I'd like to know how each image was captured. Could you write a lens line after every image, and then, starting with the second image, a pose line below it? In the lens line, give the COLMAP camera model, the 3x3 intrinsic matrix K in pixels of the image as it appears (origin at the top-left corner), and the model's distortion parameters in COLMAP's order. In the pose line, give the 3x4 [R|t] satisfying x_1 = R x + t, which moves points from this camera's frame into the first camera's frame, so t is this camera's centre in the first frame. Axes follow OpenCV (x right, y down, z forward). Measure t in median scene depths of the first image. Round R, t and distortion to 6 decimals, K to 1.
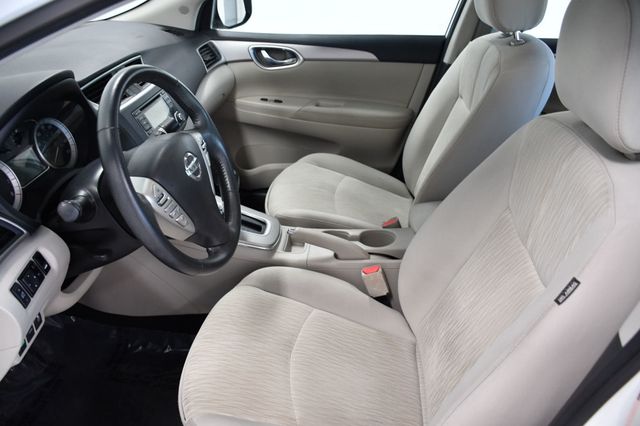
lens RADIAL K [[507.0, 0, 321.2], [0, 507.0, 212.5], [0, 0, 1]] dist [-0.087003, 0.011984]
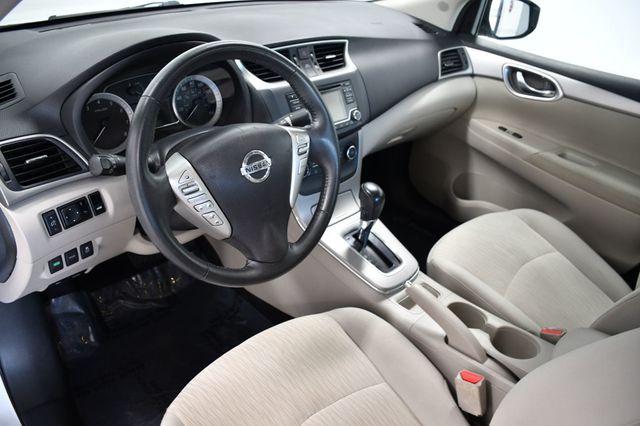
lens RADIAL K [[507.0, 0, 318.5], [0, 507.0, 217.7], [0, 0, 1]] dist [-0.087003, 0.011984]
pose [[0.761350, 0.379529, -0.525646, 0.154783], [-0.375495, 0.919061, 0.119713, -0.074590], [0.528535, 0.106234, 0.842238, 0.155680]]
